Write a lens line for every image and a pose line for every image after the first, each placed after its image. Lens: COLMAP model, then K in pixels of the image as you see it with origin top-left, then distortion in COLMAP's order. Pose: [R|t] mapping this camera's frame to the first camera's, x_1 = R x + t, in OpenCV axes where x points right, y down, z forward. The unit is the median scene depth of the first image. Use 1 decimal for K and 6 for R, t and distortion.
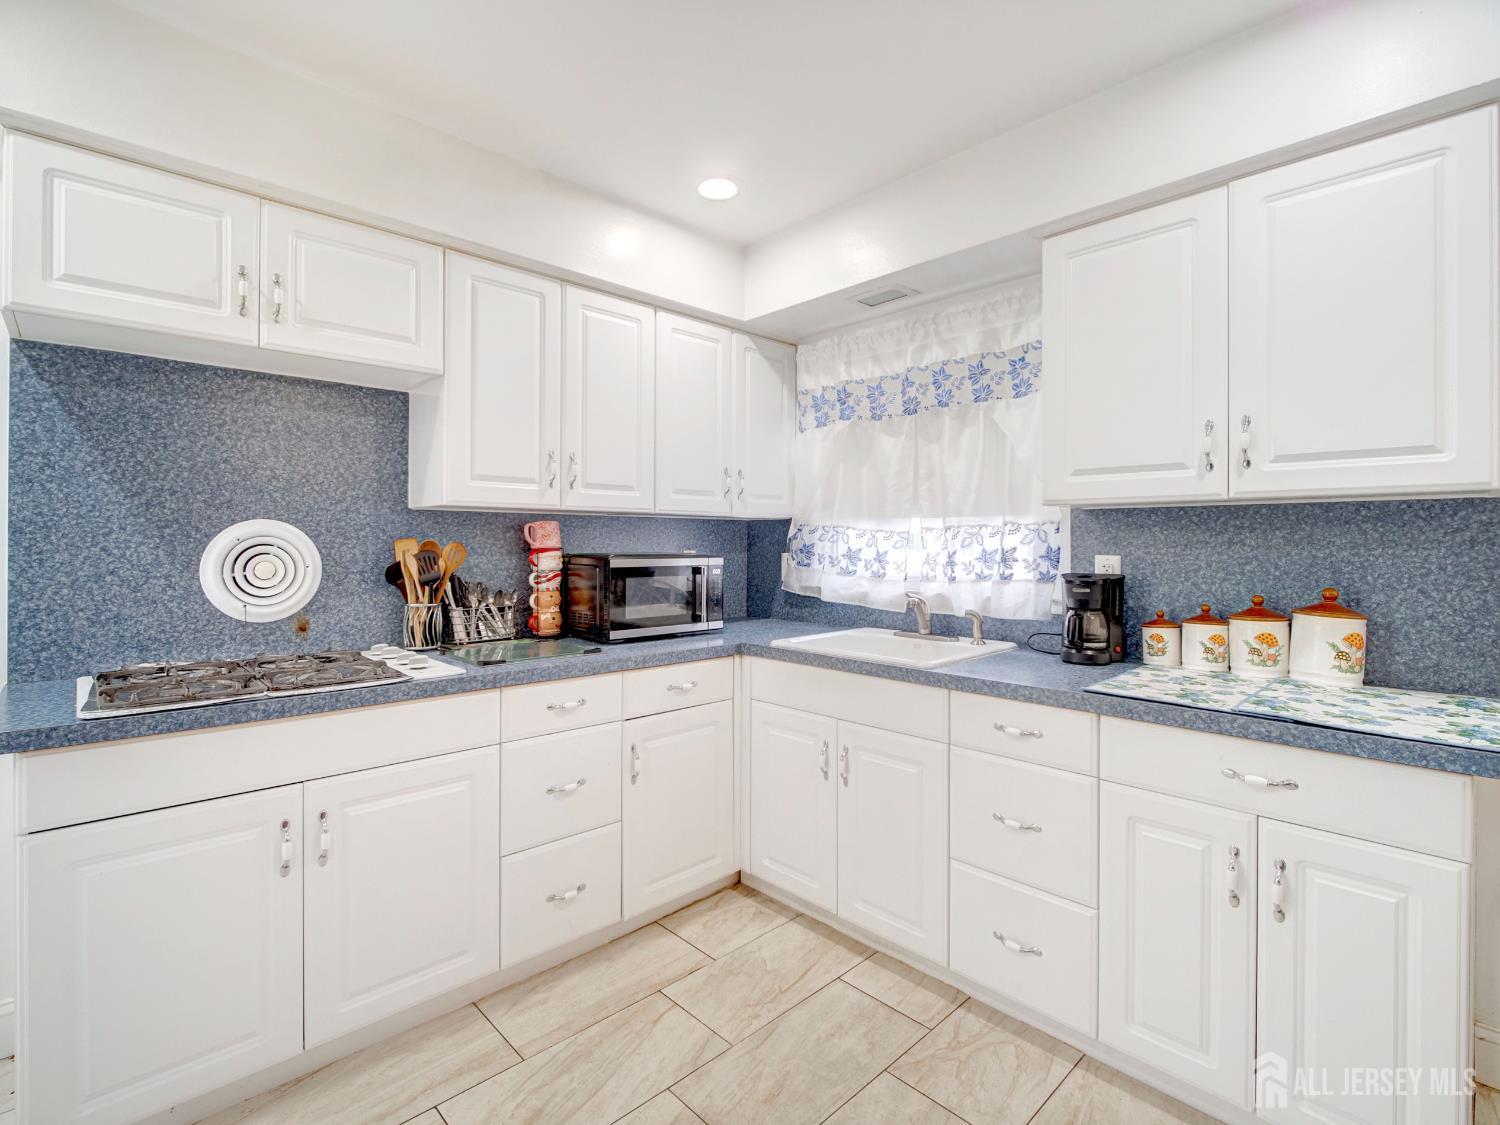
lens RADIAL K [[689.8, 0, 748.7], [0, 689.8, 573.2], [0, 0, 1]] dist [0.001019, -0.000221]
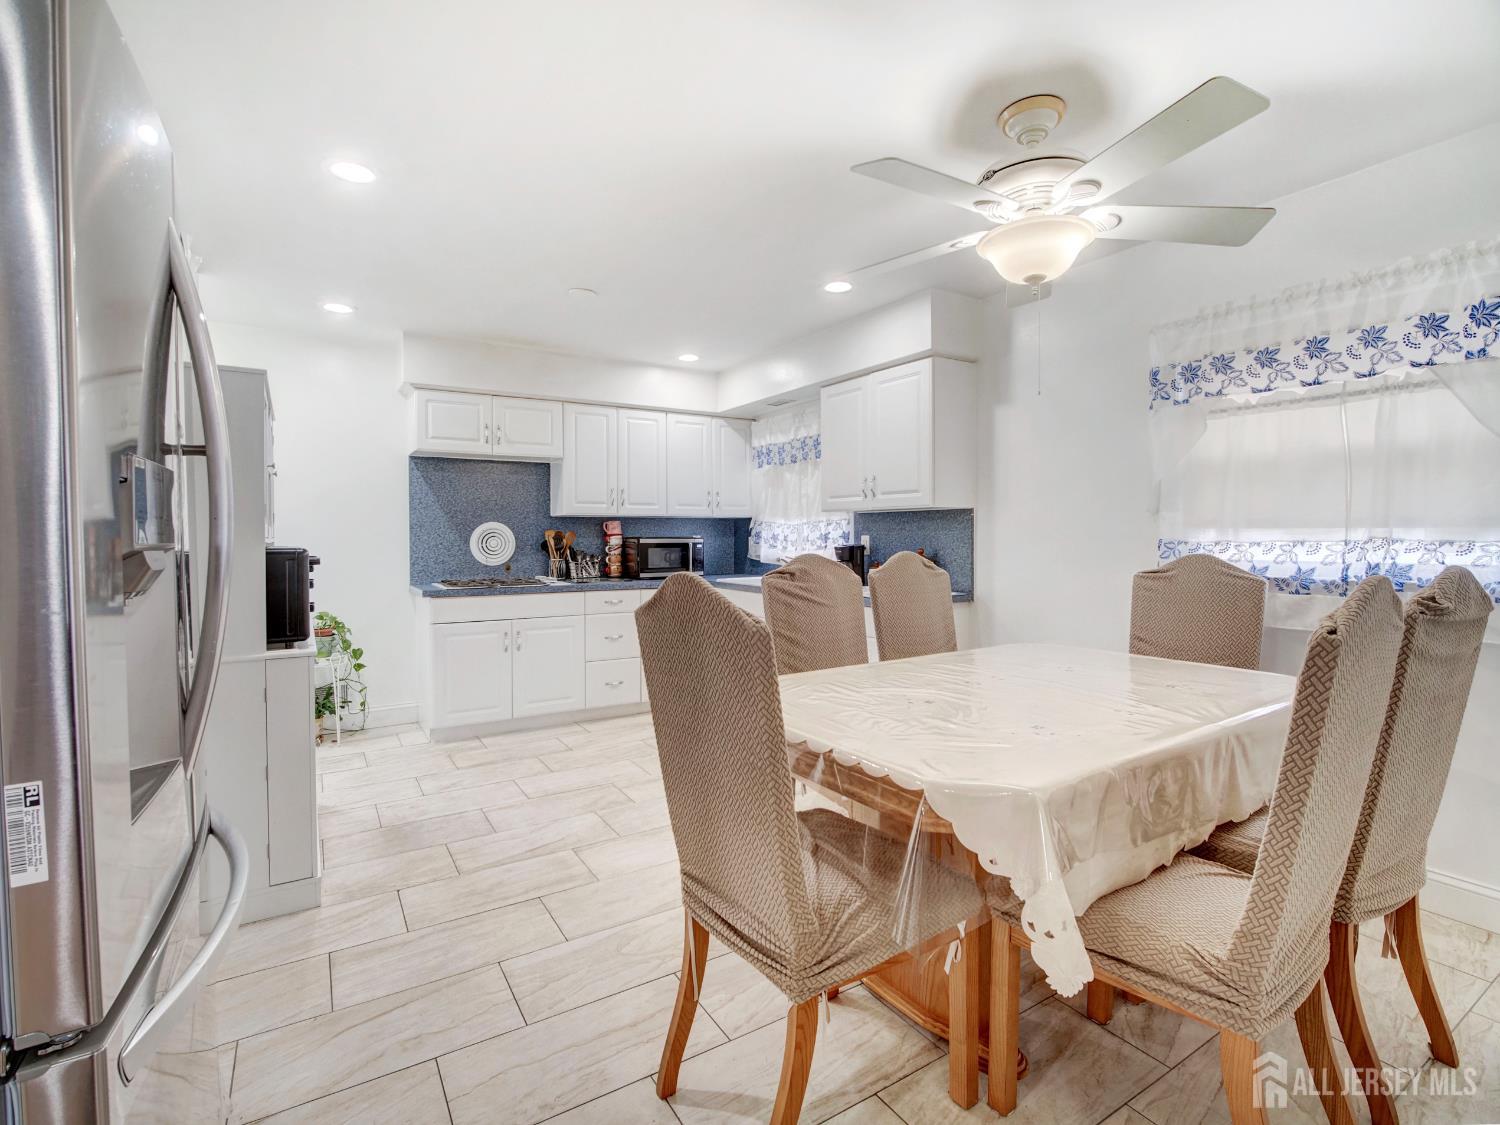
lens RADIAL K [[731.7, 0, 786.7], [0, 731.7, 595.7], [0, 0, 1]] dist [0.000758, 0.000029]
pose [[0.983890, 0.007021, -0.178638, 0.612056], [-0.000609, 0.999354, 0.035921, 0.069173], [0.178775, -0.035233, 0.983259, -1.072743]]
